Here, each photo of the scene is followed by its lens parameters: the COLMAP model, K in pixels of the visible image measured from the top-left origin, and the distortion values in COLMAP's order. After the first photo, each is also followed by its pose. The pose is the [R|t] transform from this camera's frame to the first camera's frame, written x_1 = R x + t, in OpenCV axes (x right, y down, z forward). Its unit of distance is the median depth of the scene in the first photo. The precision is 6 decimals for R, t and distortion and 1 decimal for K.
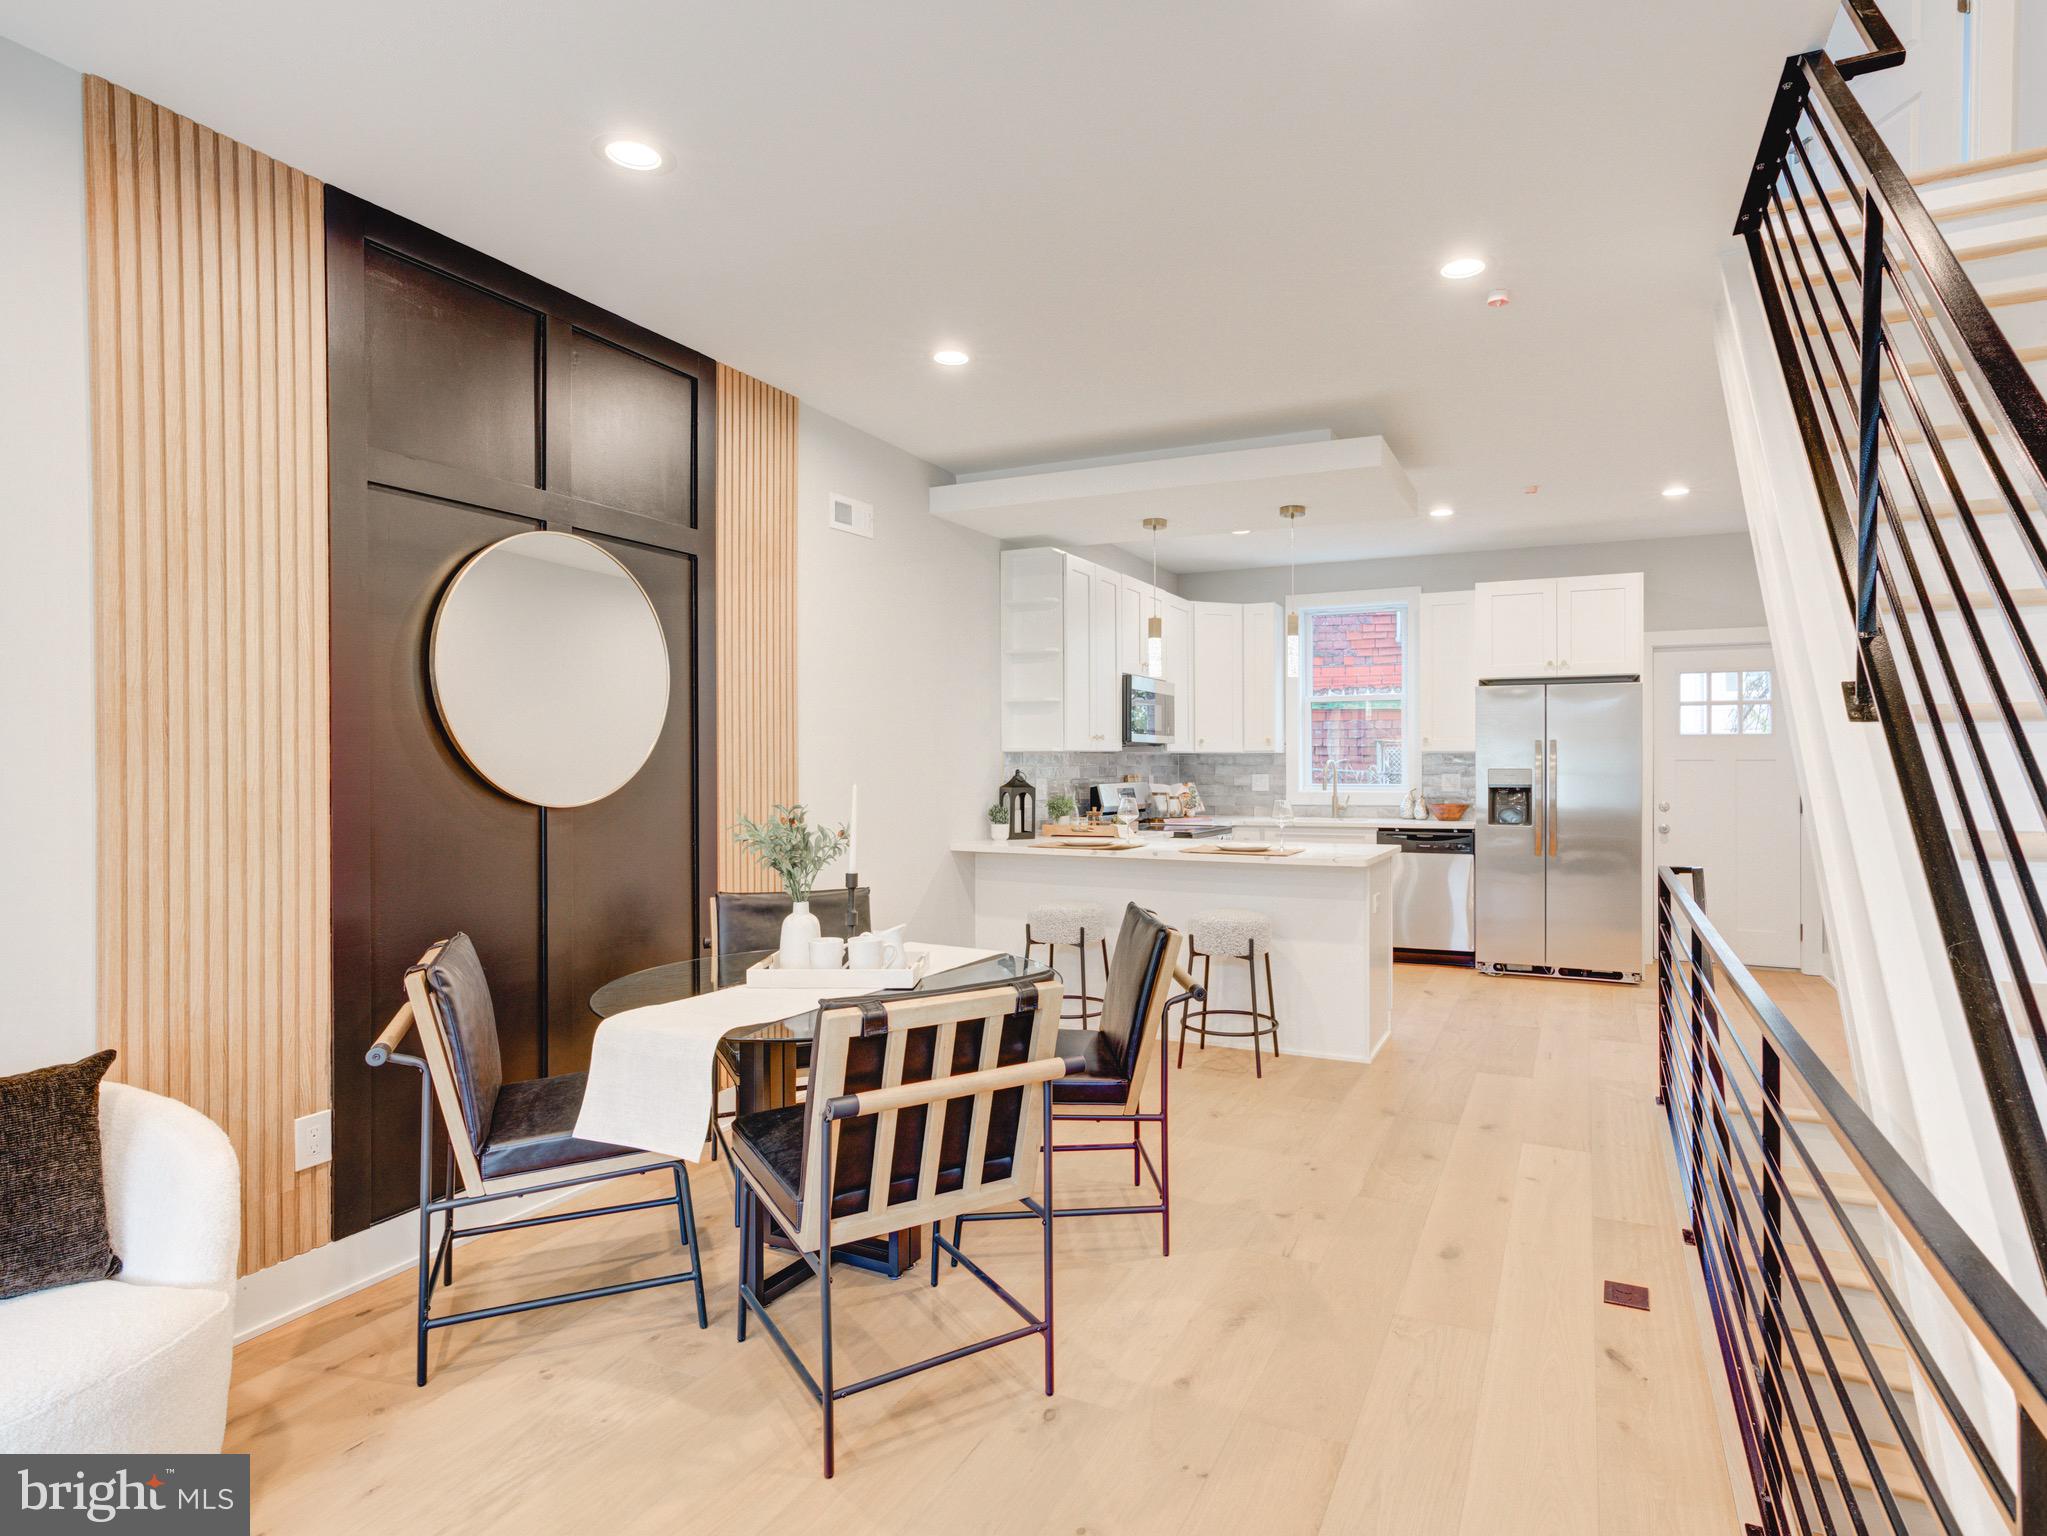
lens RADIAL K [[1095.0, 0, 1090.8], [0, 1095.0, 756.3], [0, 0, 1]] dist [-0.007075, 0.000353]
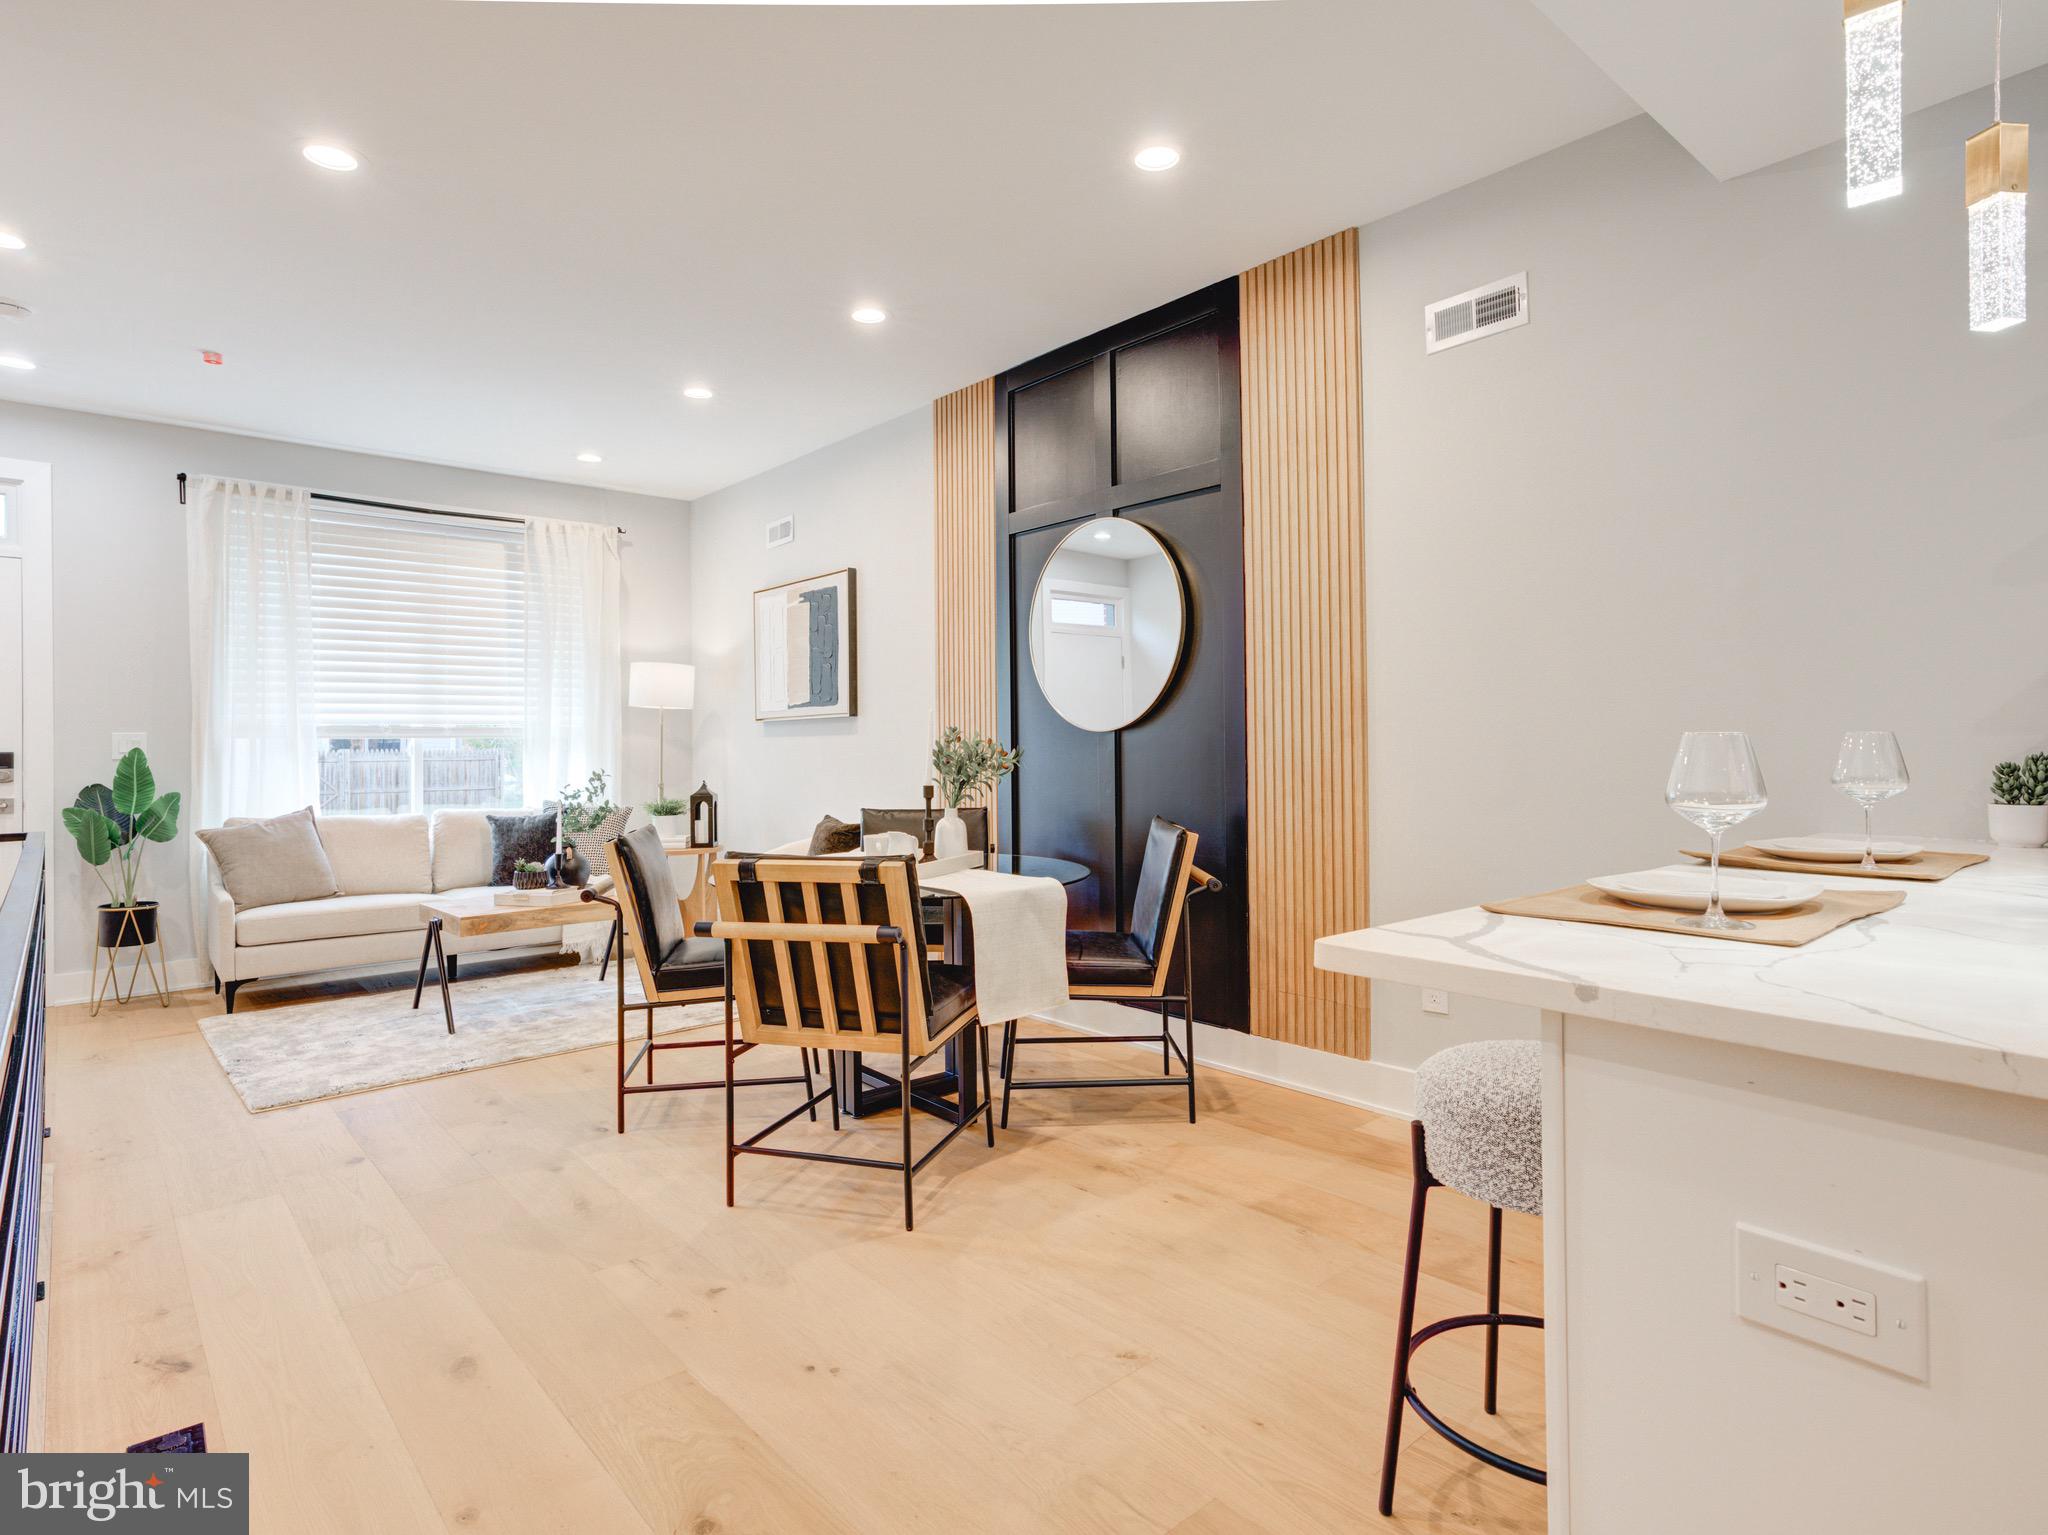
lens RADIAL K [[1107.4, 0, 1017.6], [0, 1107.4, 730.3], [0, 0, 1]] dist [0.019030, 0.000516]
pose [[-0.426421, -0.006809, -0.904499, 0.527295], [0.011529, 0.999850, -0.012963, 0.042481], [0.904452, -0.015956, -0.426278, 1.042286]]
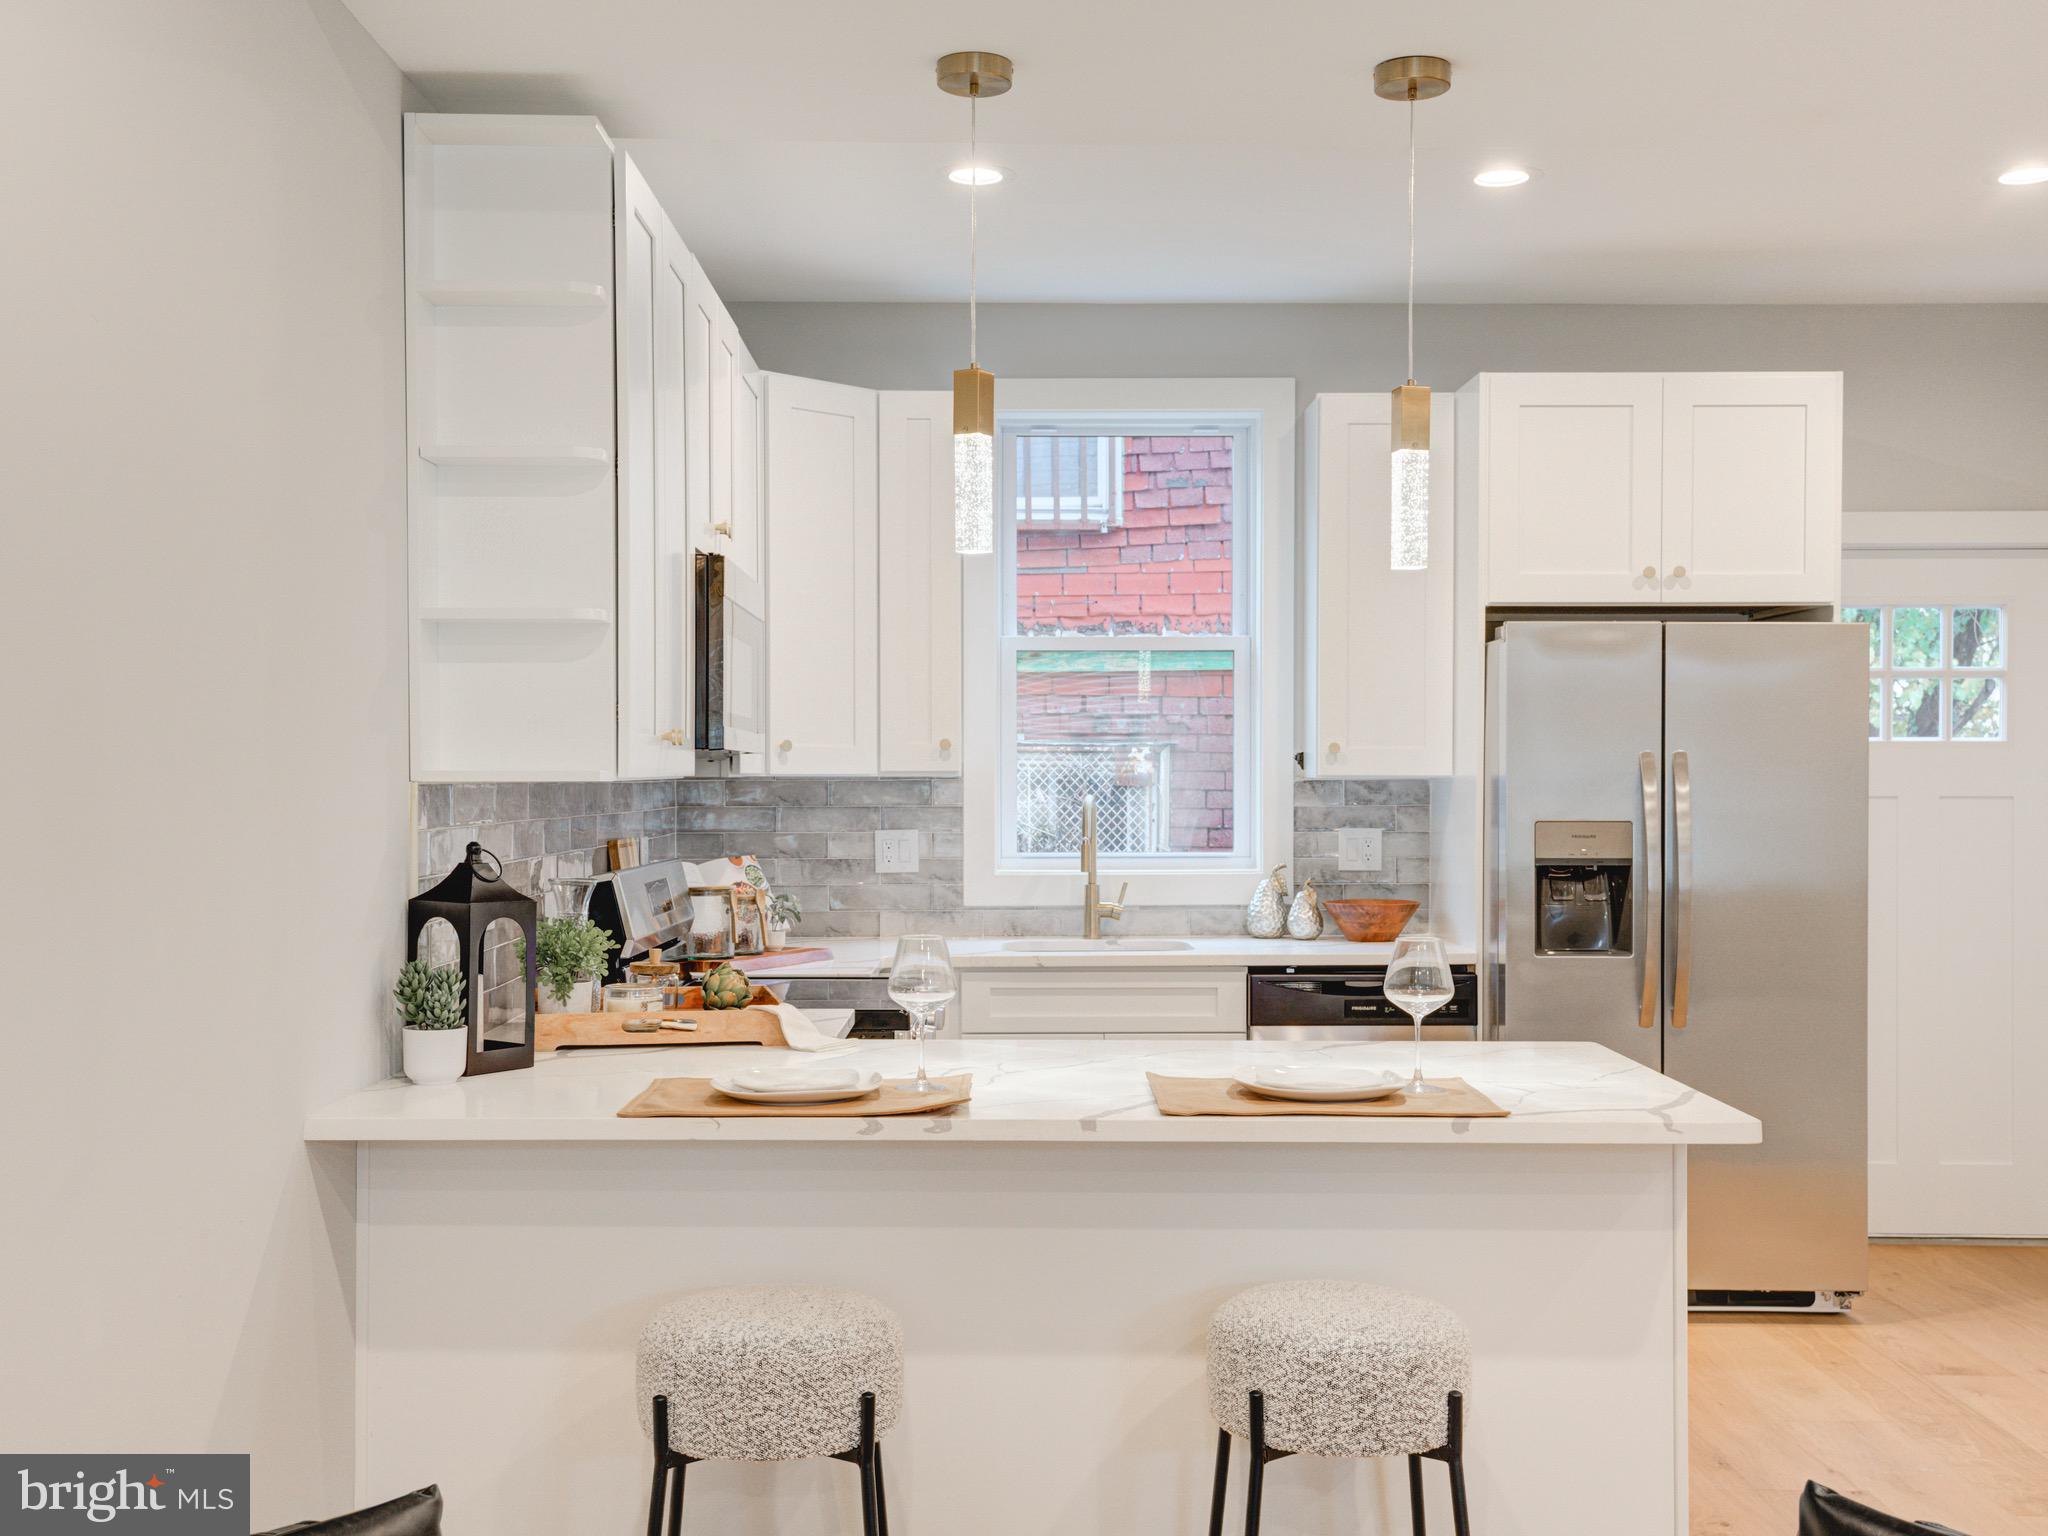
lens RADIAL K [[2141.3, 0, 1024.0], [0, 2141.3, 768.0], [0, 0, 1]] dist [0.067013, -0.005530]
pose [[0.903966, 0.004182, 0.427584, -0.228057], [-0.005064, 0.999987, 0.000926, -0.011853], [-0.427575, -0.003003, 0.903975, 0.491598]]
